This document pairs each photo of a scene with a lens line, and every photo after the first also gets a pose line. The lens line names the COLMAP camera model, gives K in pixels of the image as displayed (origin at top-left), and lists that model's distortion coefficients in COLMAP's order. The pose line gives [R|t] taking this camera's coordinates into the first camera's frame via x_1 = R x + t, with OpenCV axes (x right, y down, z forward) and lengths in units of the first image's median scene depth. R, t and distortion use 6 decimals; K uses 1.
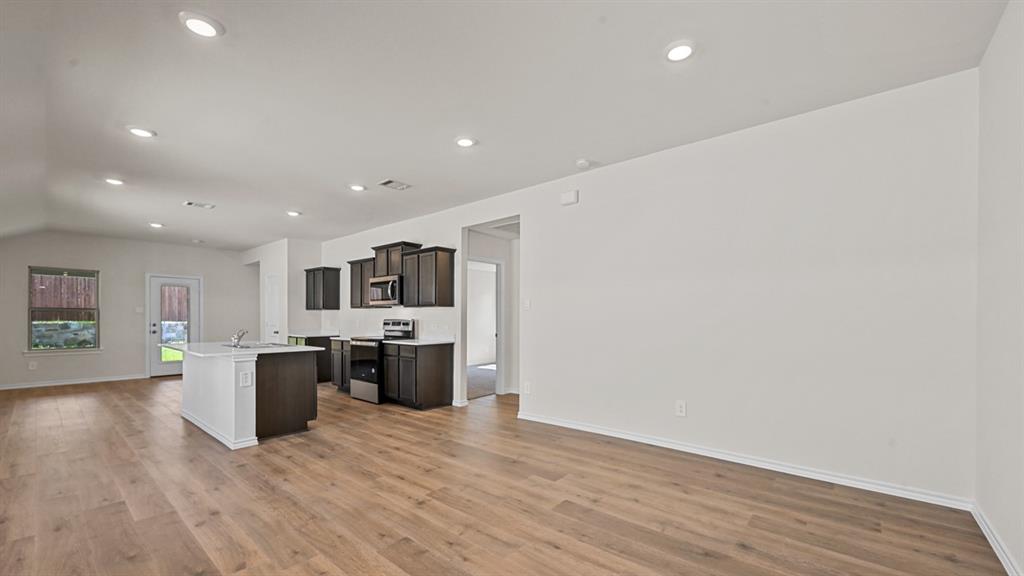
lens RADIAL K [[410.0, 0, 504.5], [0, 410.0, 318.2], [0, 0, 1]] dist [-0.000428, 0.000825]
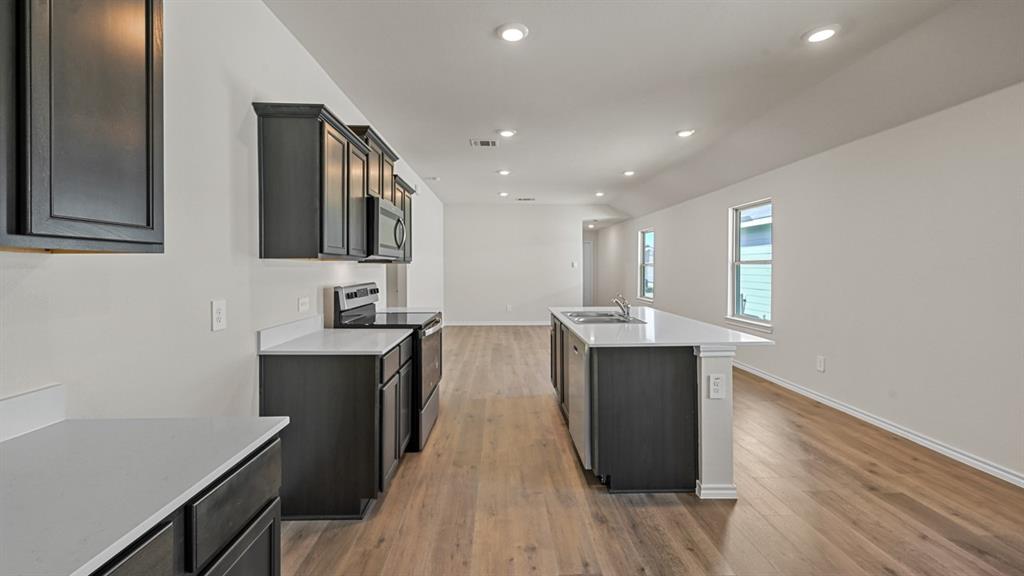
lens RADIAL K [[410.0, 0, 510.5], [0, 410.0, 267.8], [0, 0, 1]] dist [-0.000428, 0.000825]
pose [[-0.681957, -0.001531, 0.731390, -0.821145], [-0.001360, 0.999999, 0.000826, -0.019675], [-0.731391, -0.000431, -0.681959, 1.292733]]
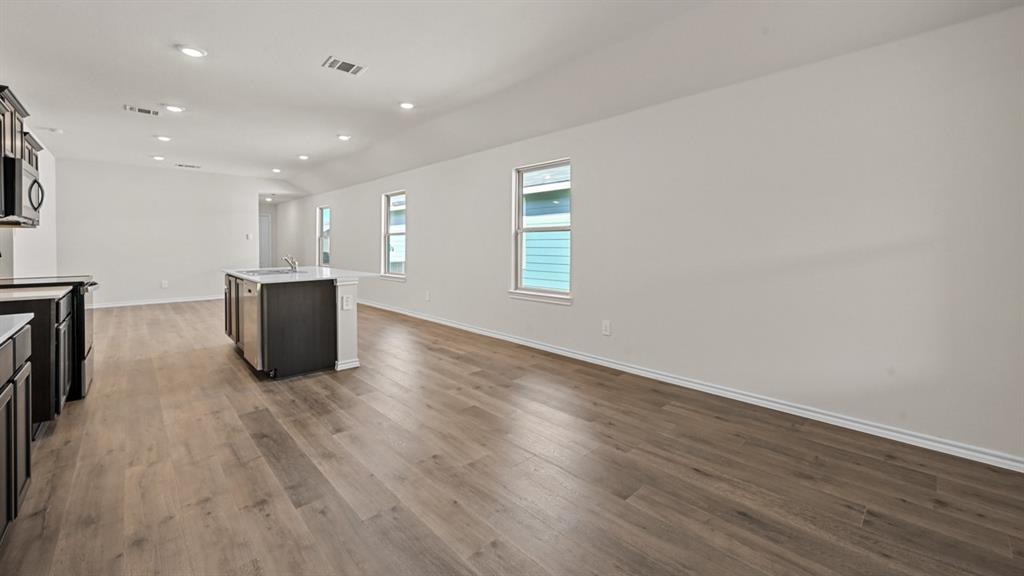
lens RADIAL K [[410.0, 0, 513.0], [0, 410.0, 246.8], [0, 0, 1]] dist [-0.000428, 0.000825]
pose [[-0.995243, -0.000820, 0.097422, -1.000978], [-0.000189, 0.999979, 0.006486, -0.000143], [-0.097425, 0.006436, -0.995222, 1.515183]]
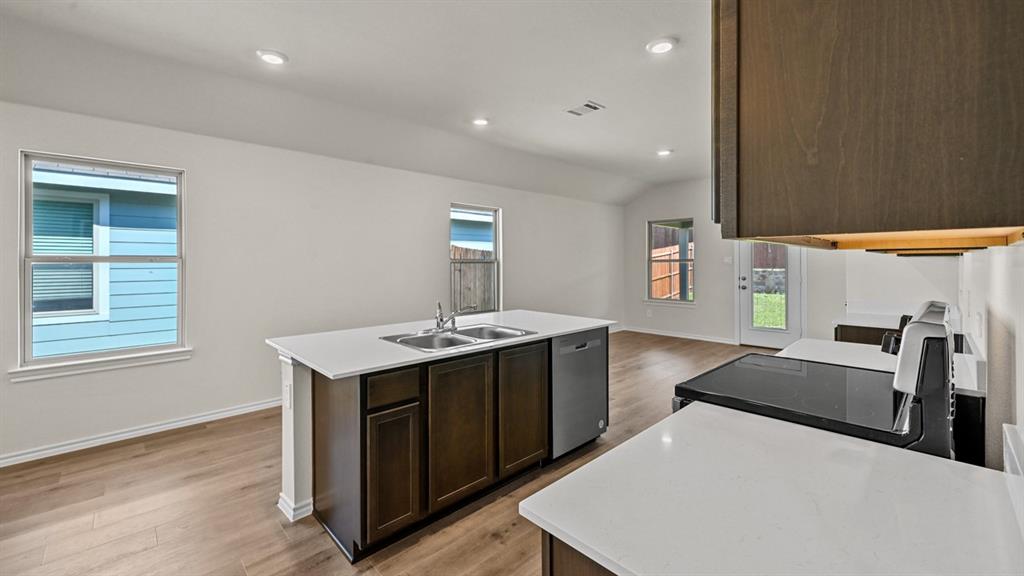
lens RADIAL K [[410.0, 0, 511.0], [0, 410.0, 262.8], [0, 0, 1]] dist [-0.000428, 0.000825]
pose [[-0.083400, -0.002196, -0.996514, -0.053634], [0.007516, 0.999968, -0.002832, -0.021208], [0.996488, -0.007726, -0.083381, 0.879112]]
